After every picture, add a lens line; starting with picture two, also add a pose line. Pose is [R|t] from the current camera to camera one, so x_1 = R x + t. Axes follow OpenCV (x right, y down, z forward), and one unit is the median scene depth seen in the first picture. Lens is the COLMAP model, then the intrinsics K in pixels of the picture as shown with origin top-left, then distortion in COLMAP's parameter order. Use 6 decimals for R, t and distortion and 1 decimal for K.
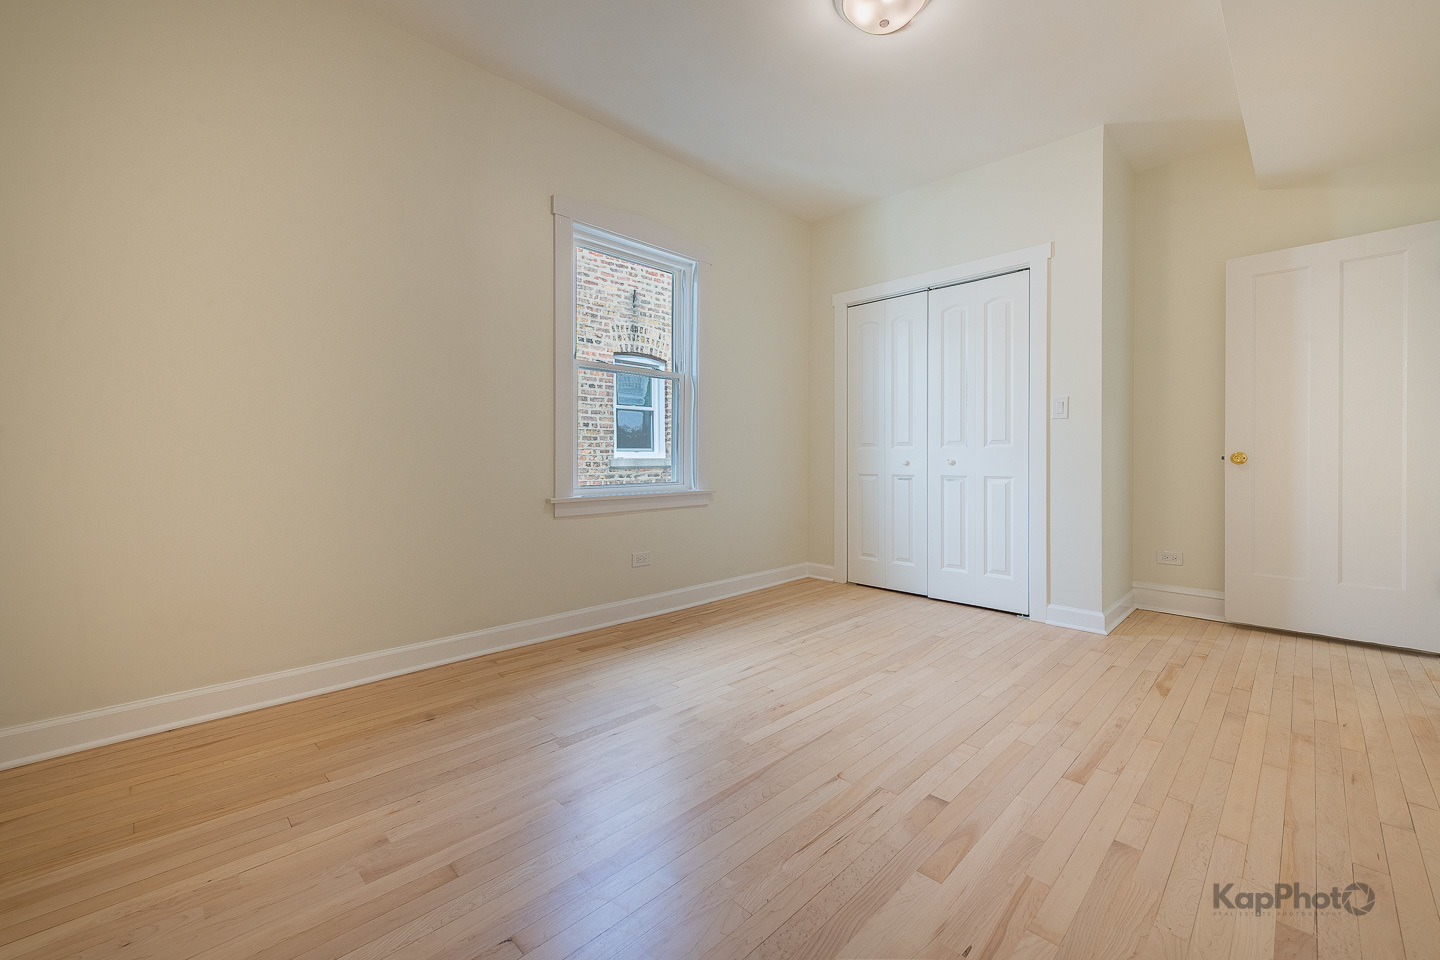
lens RADIAL K [[577.8, 0, 766.1], [0, 577.8, 470.5], [0, 0, 1]] dist [0.014190, -0.000148]
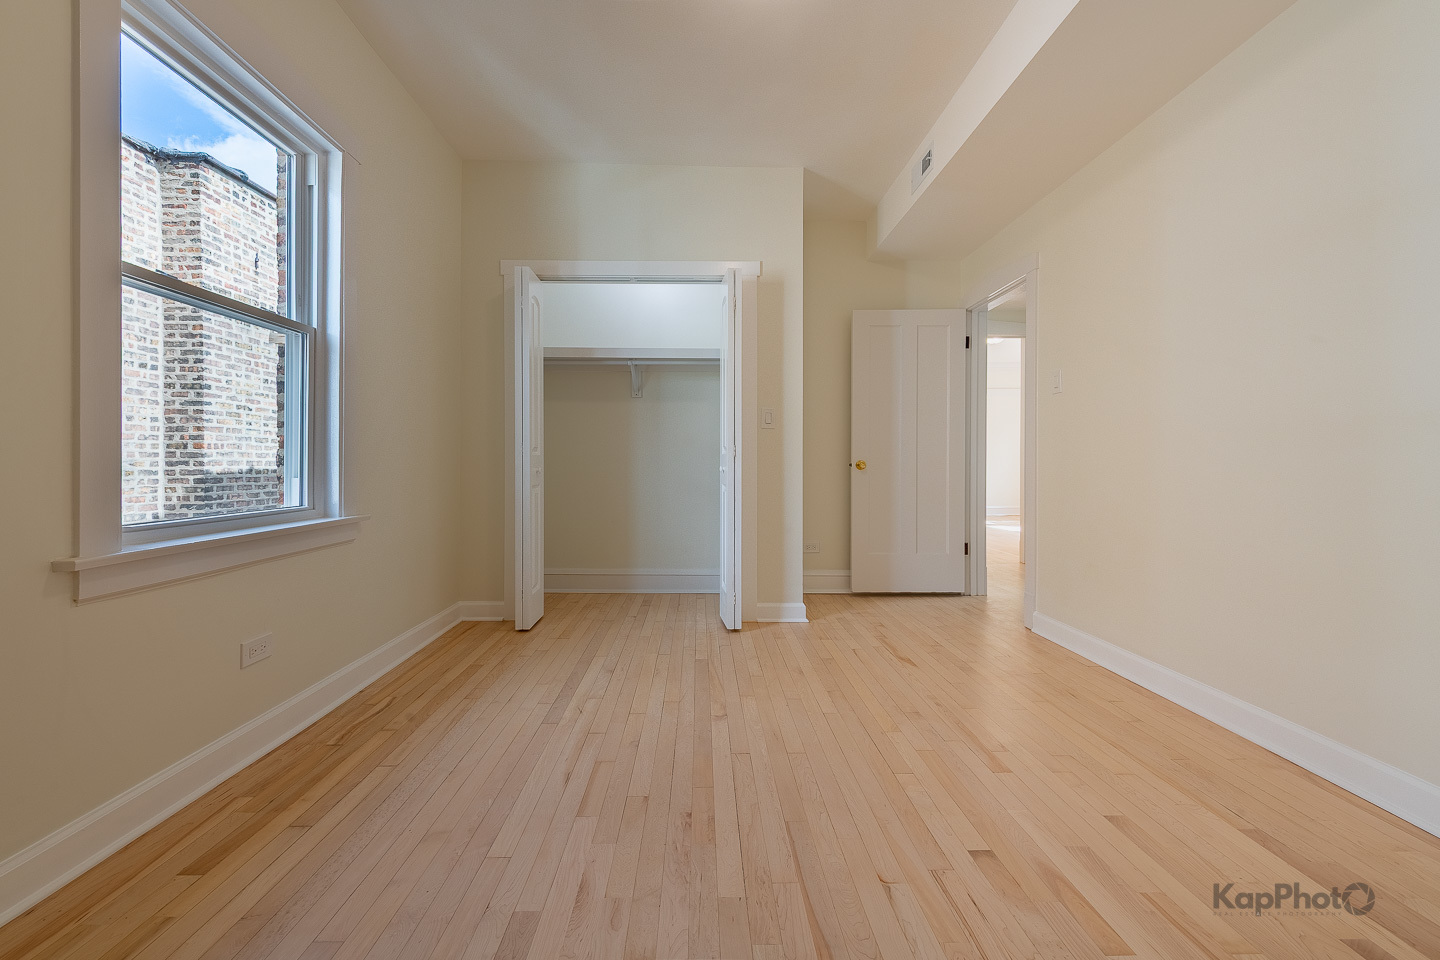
lens RADIAL K [[563.9, 0, 719.2], [0, 563.9, 473.7], [0, 0, 1]] dist [0.017304, -0.006517]
pose [[0.720740, -0.011289, 0.693114, -0.340150], [0.015091, 0.999886, 0.000593, -0.010053], [-0.693041, 0.010032, 0.720828, 0.375836]]
